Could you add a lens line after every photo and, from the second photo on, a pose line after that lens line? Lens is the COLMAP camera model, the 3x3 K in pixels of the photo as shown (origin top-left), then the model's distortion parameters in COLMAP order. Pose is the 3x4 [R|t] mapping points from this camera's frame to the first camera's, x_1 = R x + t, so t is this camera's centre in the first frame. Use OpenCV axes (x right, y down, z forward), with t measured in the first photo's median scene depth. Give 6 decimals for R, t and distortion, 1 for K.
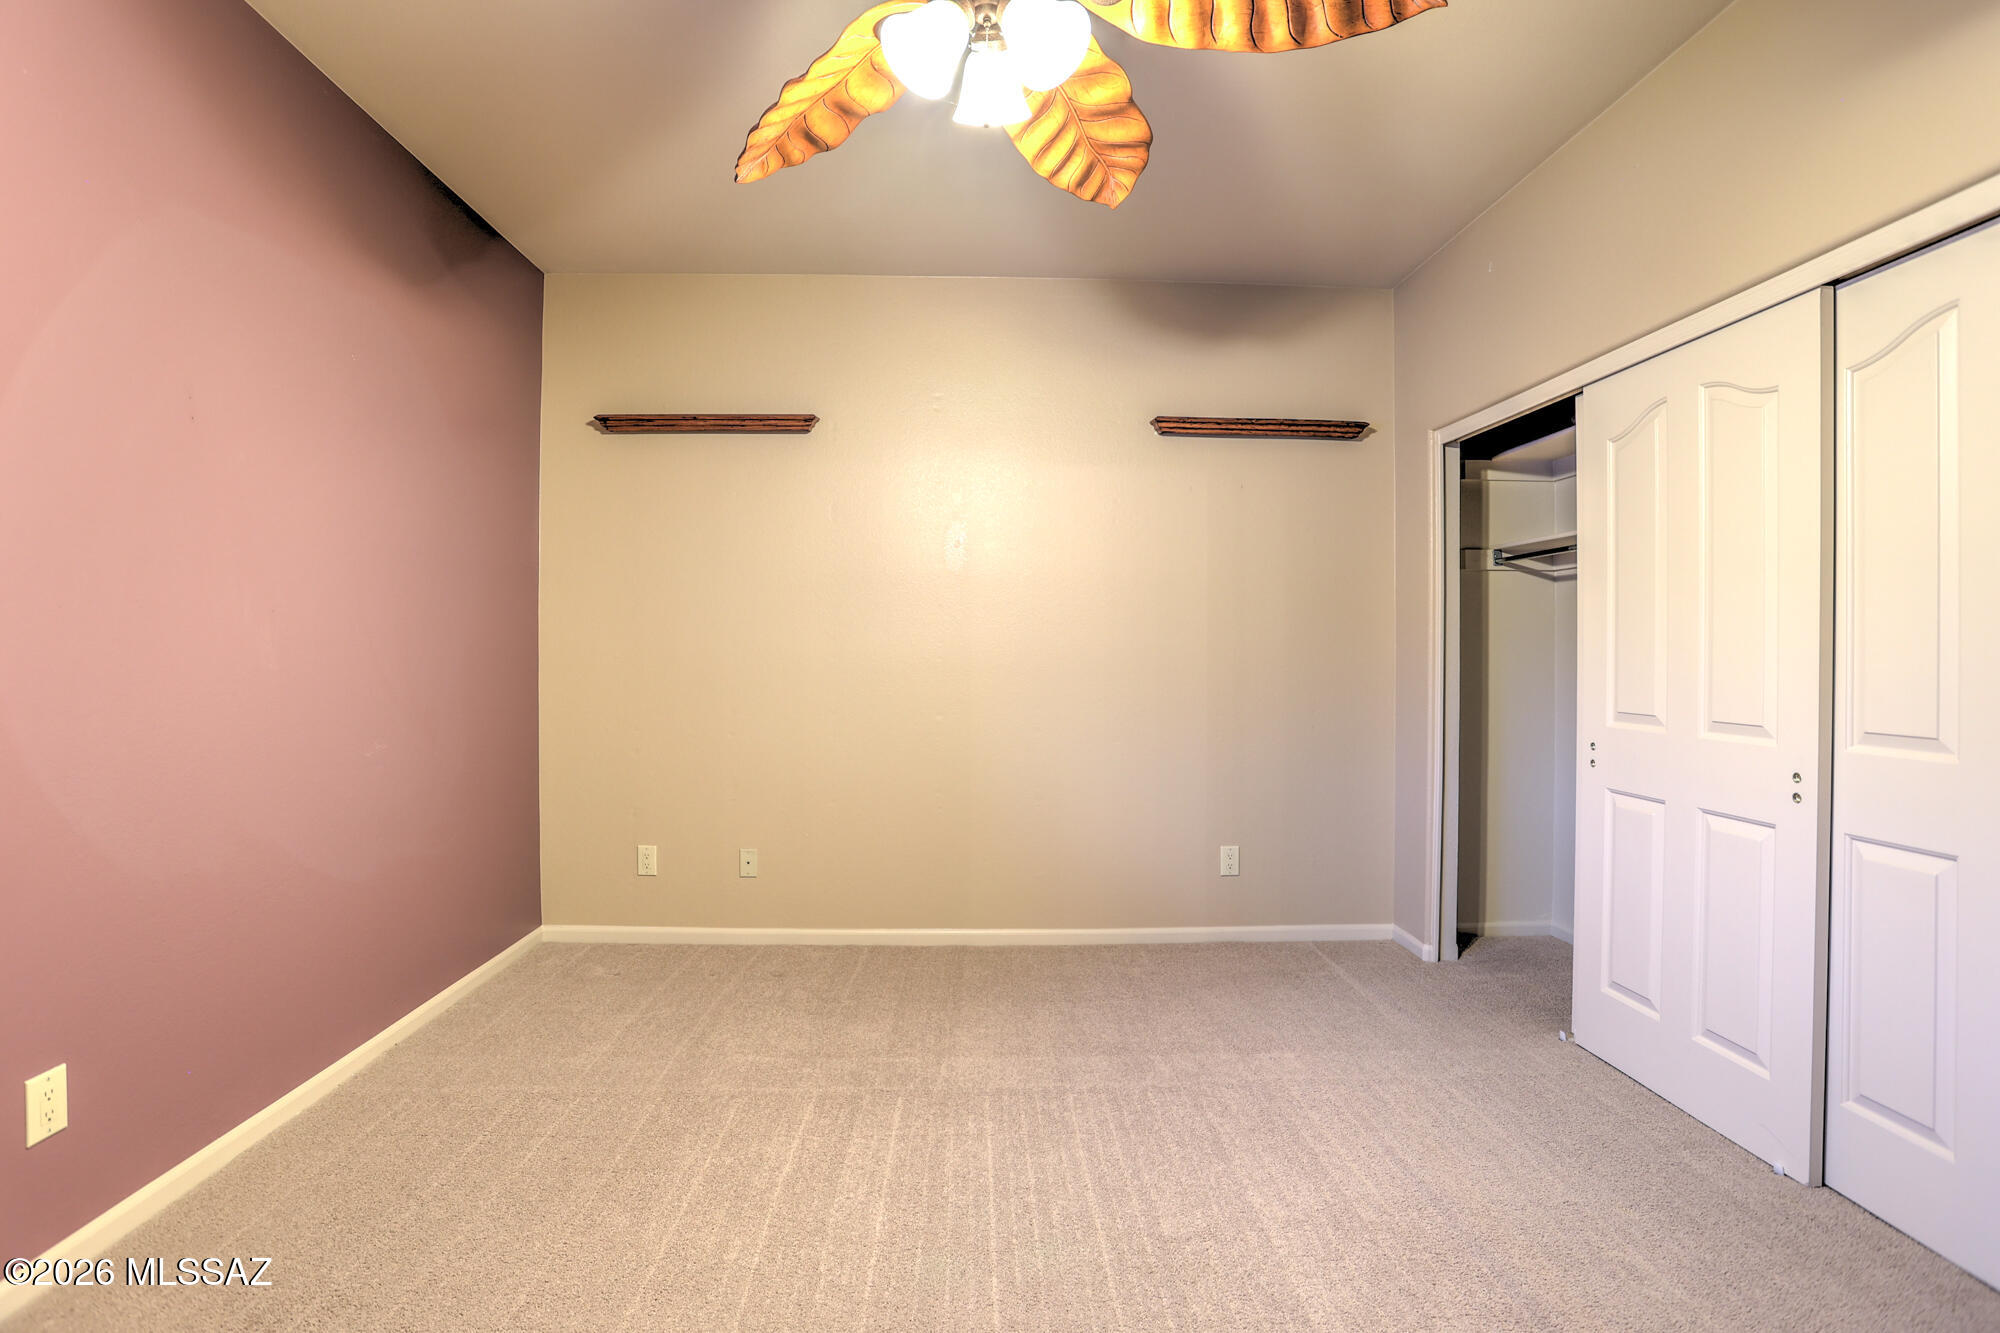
lens RADIAL K [[975.6, 0, 992.5], [0, 975.6, 656.3], [0, 0, 1]] dist [-0.079137, 0.031594]
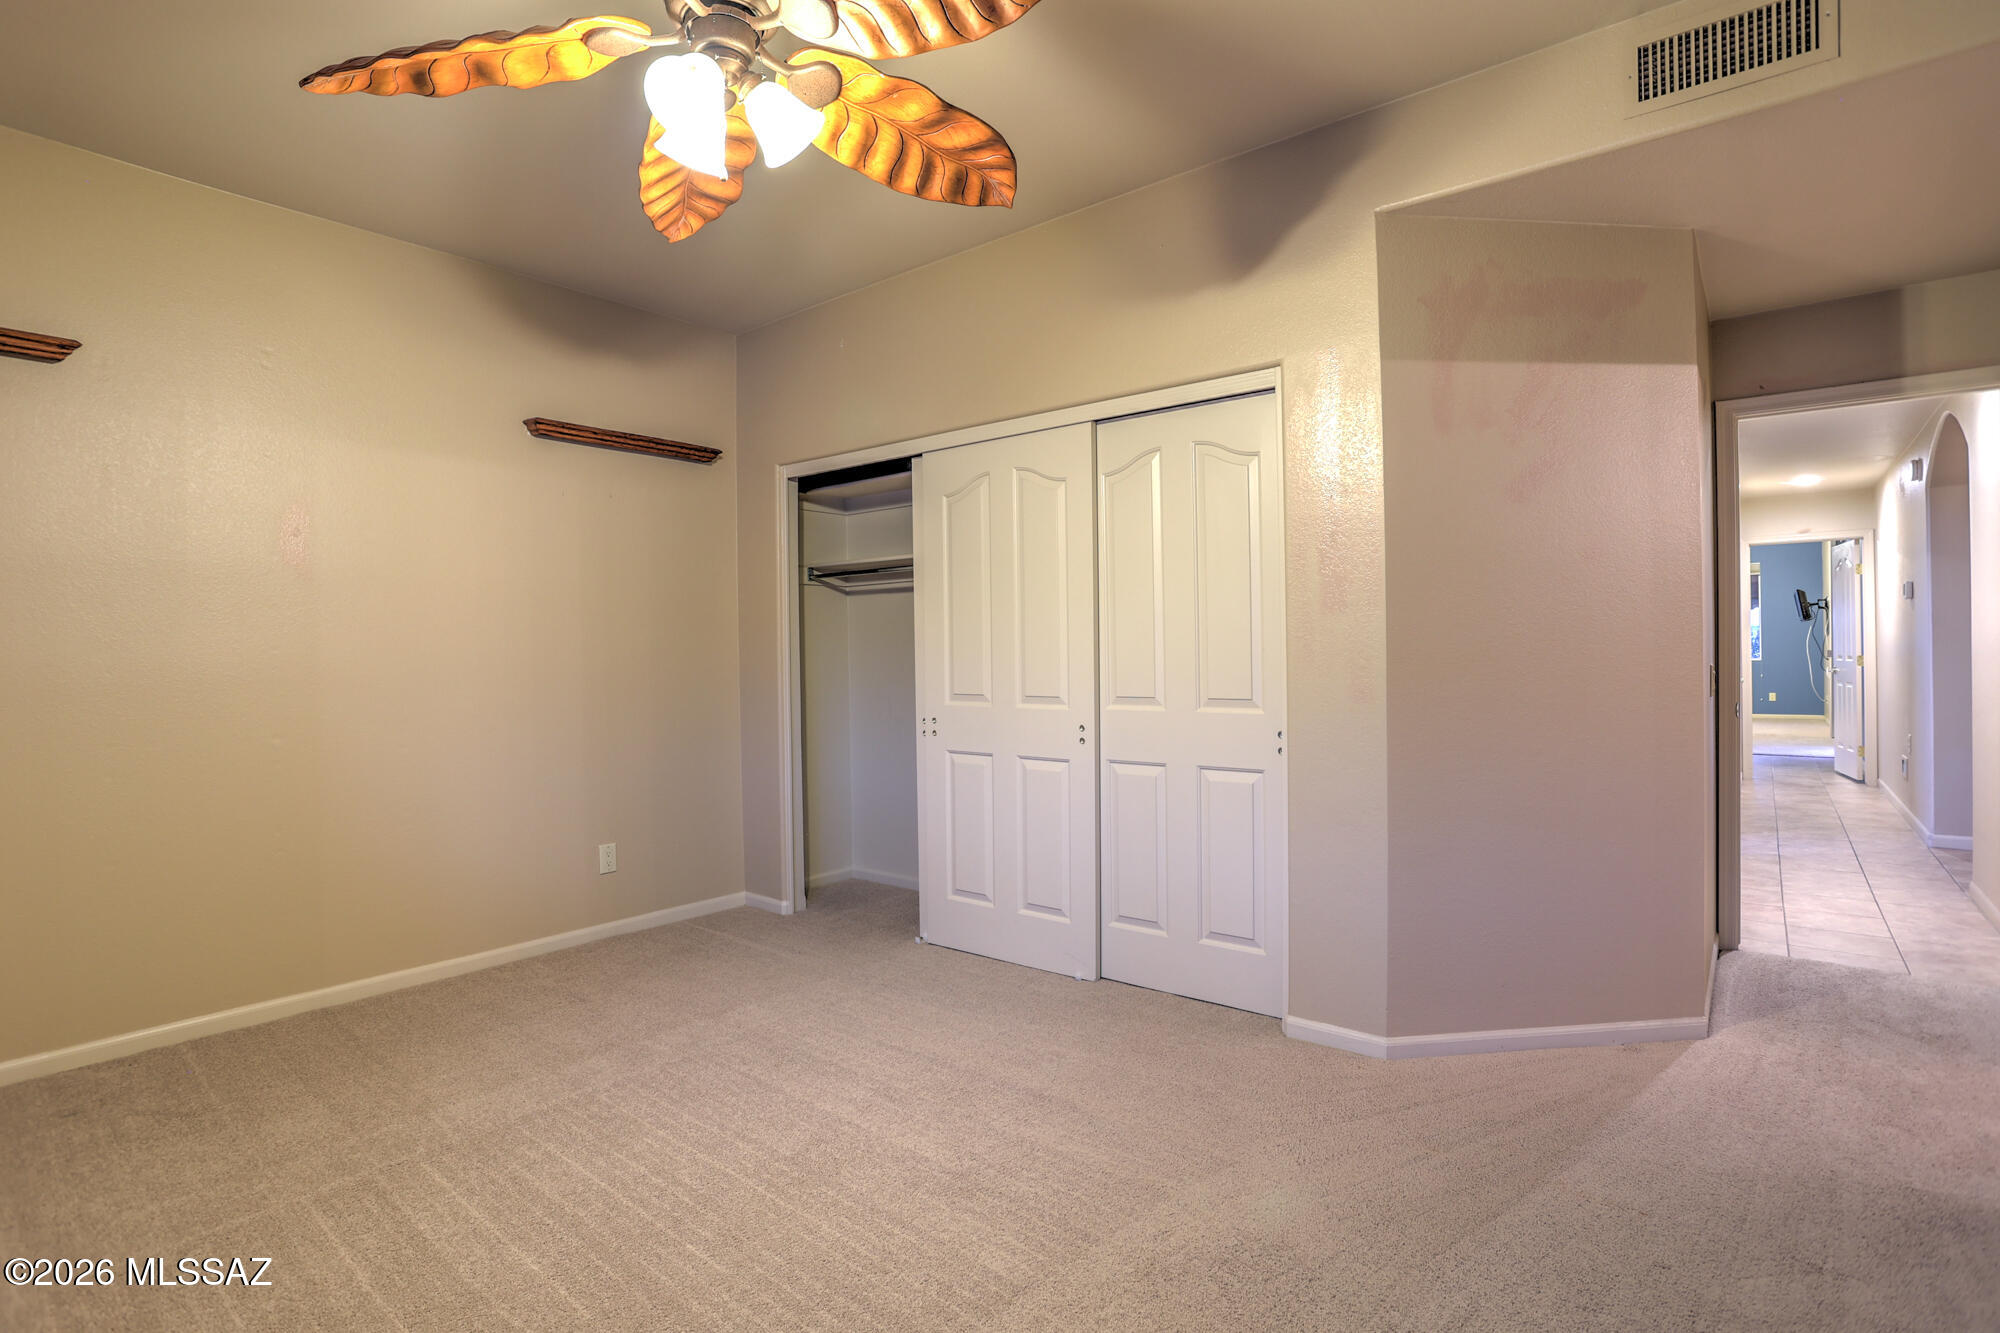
lens RADIAL K [[975.6, 0, 992.5], [0, 975.6, 656.3], [0, 0, 1]] dist [-0.079137, 0.031594]
pose [[0.653639, -0.016610, 0.756624, -0.354848], [0.019163, 0.999802, 0.005394, -0.002207], [-0.756564, 0.010973, 0.653828, 0.026447]]
